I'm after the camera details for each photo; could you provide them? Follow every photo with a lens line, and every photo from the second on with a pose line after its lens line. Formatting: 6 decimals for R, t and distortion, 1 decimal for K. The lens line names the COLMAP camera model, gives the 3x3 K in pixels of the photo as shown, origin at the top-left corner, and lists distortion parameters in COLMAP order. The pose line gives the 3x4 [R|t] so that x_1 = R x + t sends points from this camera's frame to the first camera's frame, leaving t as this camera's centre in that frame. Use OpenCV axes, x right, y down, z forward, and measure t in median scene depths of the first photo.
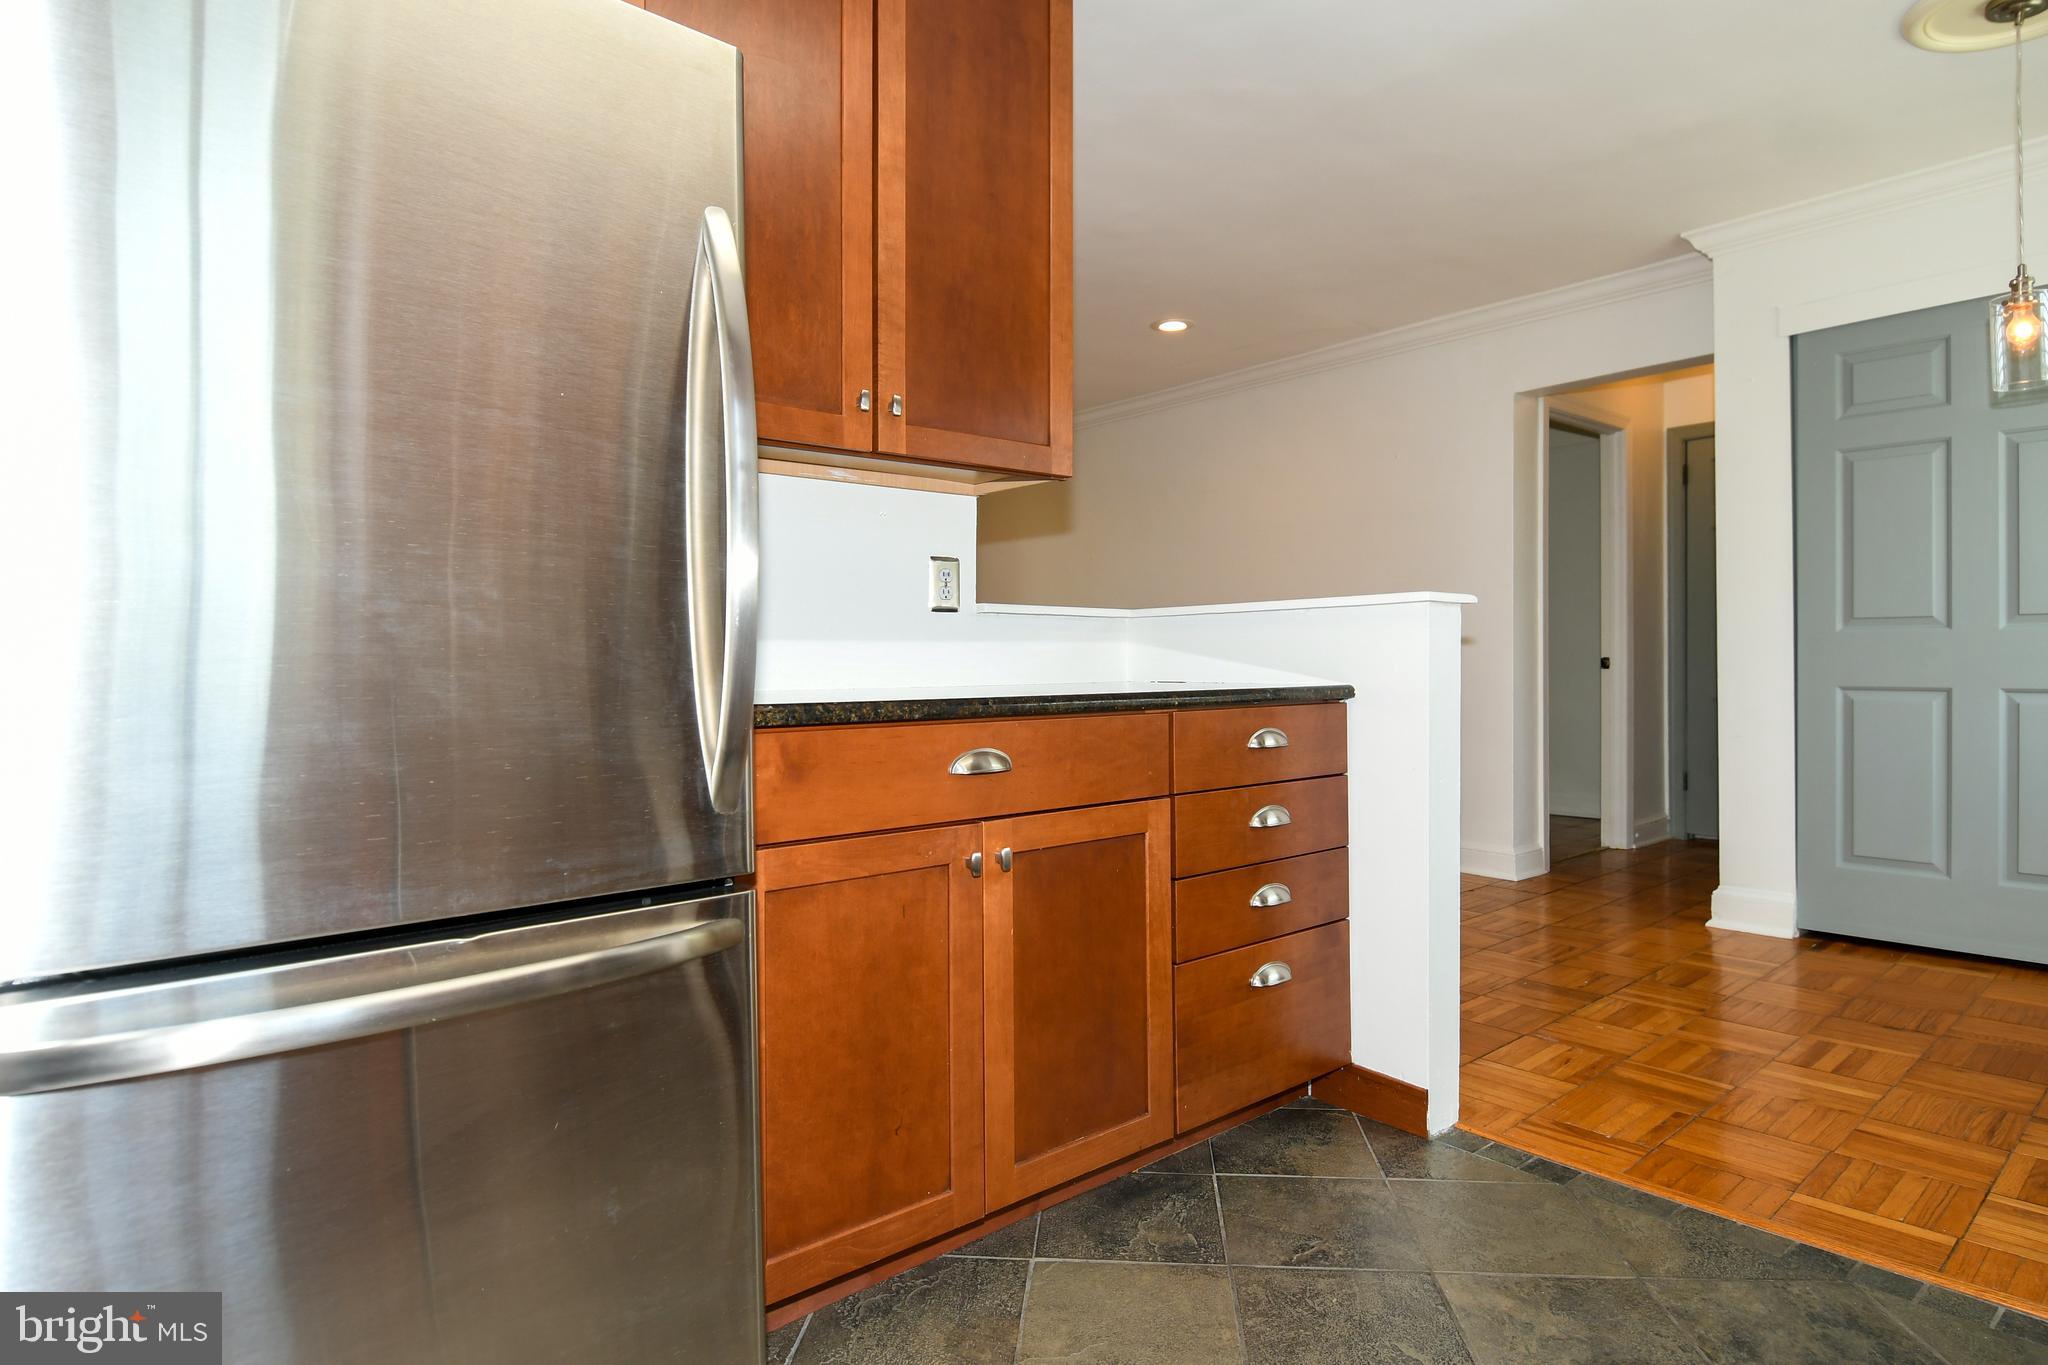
lens RADIAL K [[1057.6, 0, 1023.9], [0, 1057.6, 658.6], [0, 0, 1]] dist [-0.001503, 0.000157]
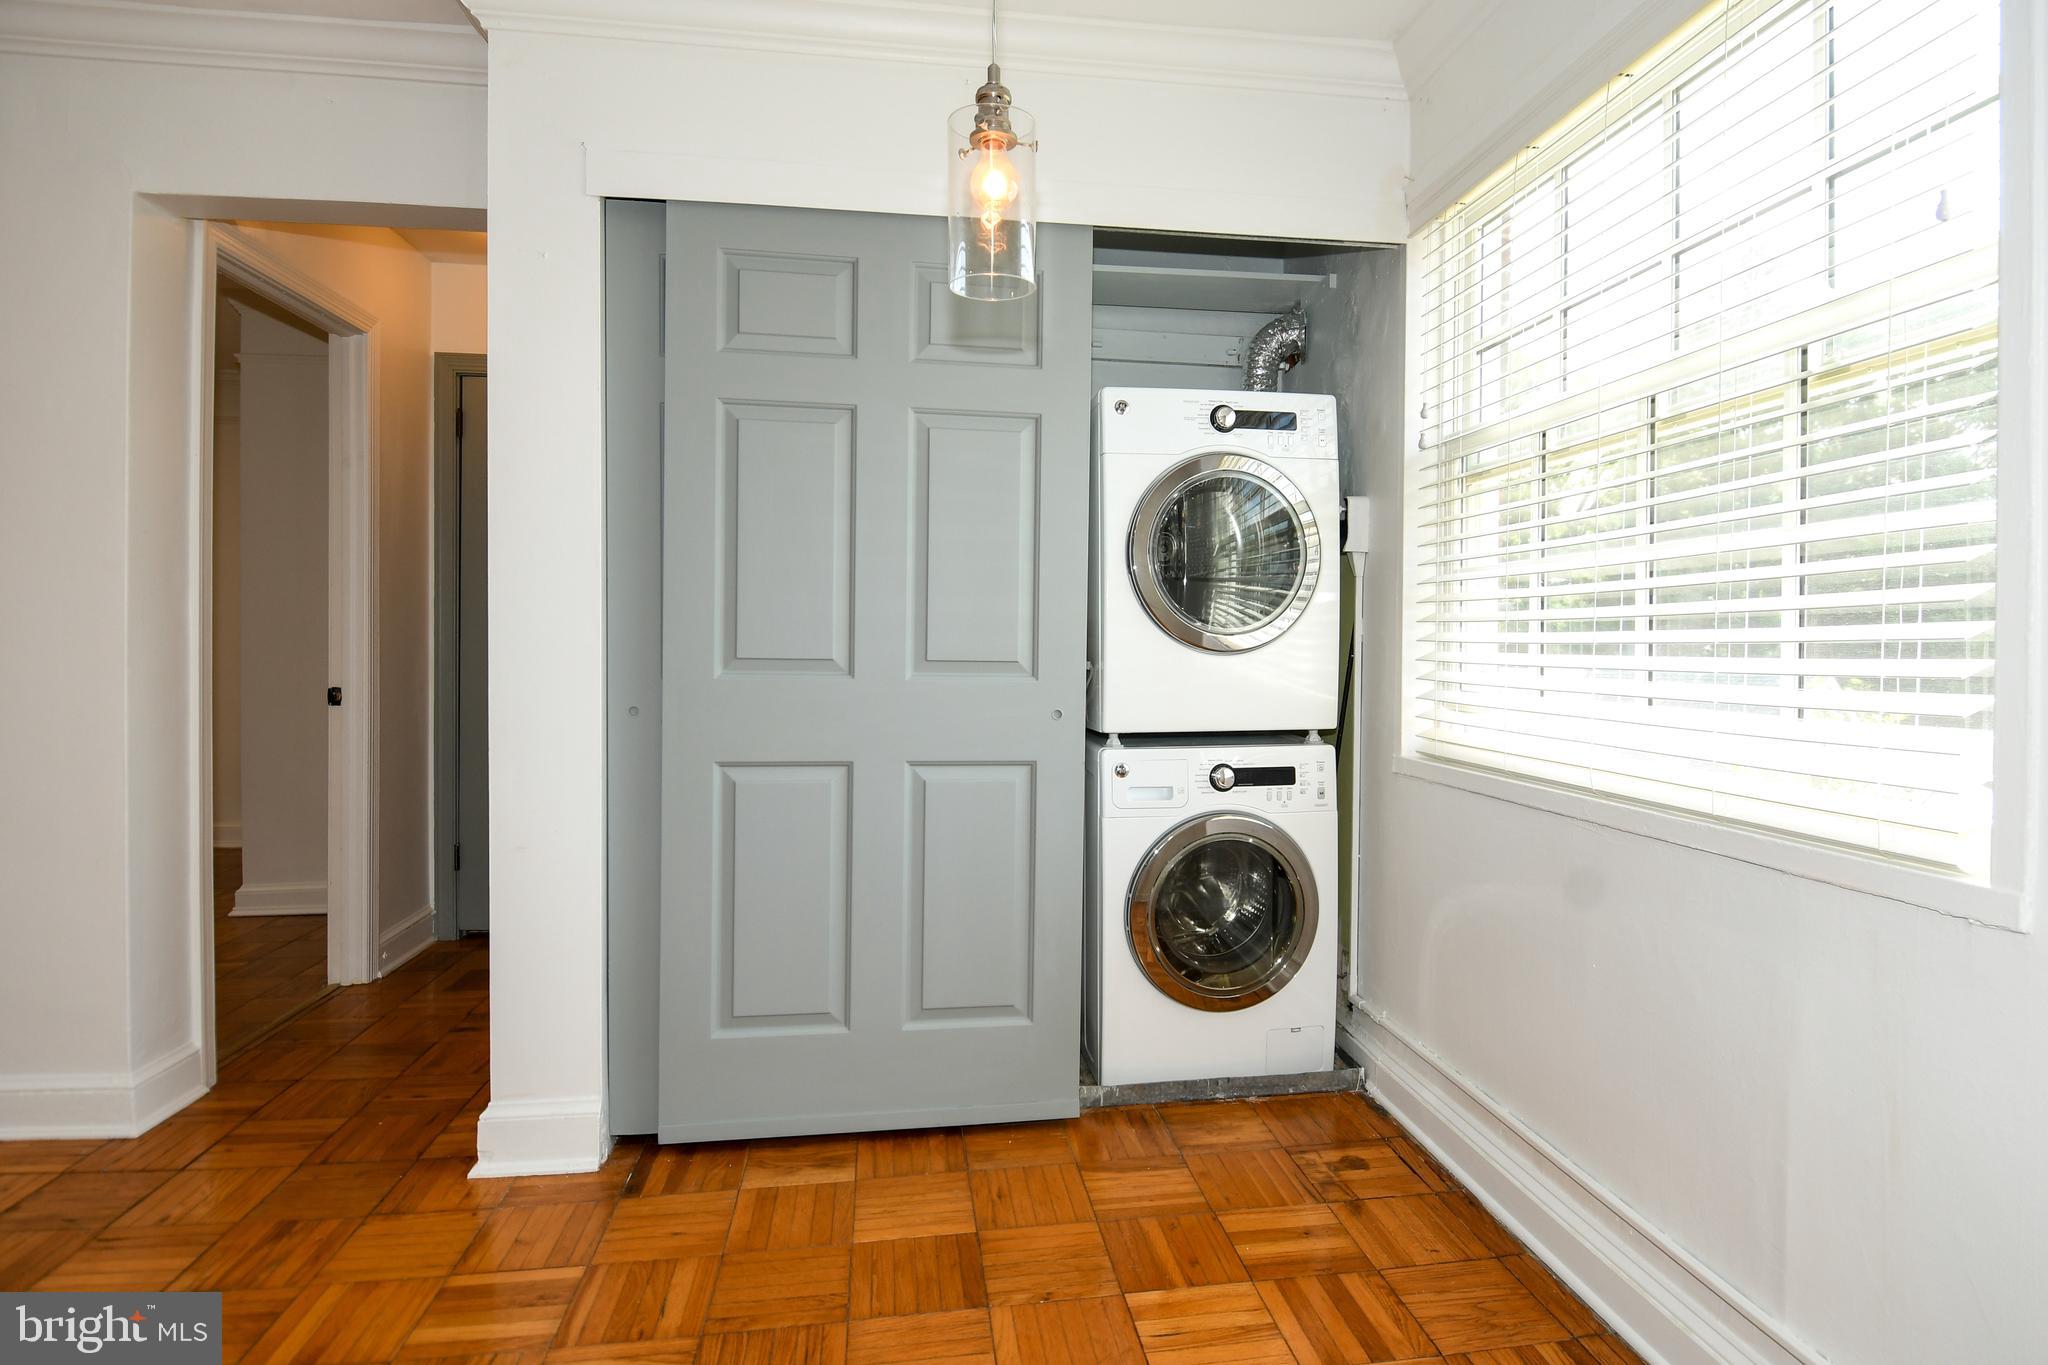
lens RADIAL K [[1102.2, 0, 1034.1], [0, 1102.2, 671.0], [0, 0, 1]] dist [0.012159, -0.022941]
pose [[0.522112, -0.009922, 0.852819, 0.289945], [-0.015789, 0.999649, 0.021296, -0.045062], [-0.852731, -0.024584, 0.521772, 0.420326]]
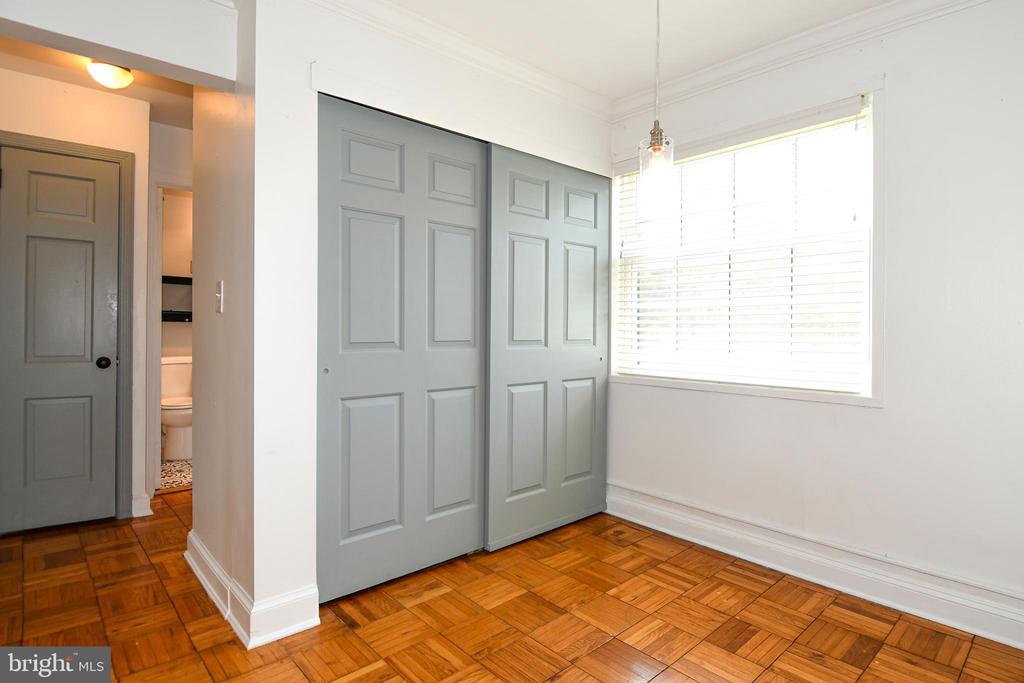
lens RADIAL K [[551.1, 0, 512.5], [0, 551.1, 337.0], [0, 0, 1]] dist [0.012159, -0.022941]
pose [[-0.054584, 0.004505, 0.998499, 0.116134], [-0.007374, 0.999961, -0.004915, -0.038640], [-0.998482, -0.007631, -0.054548, 0.778581]]
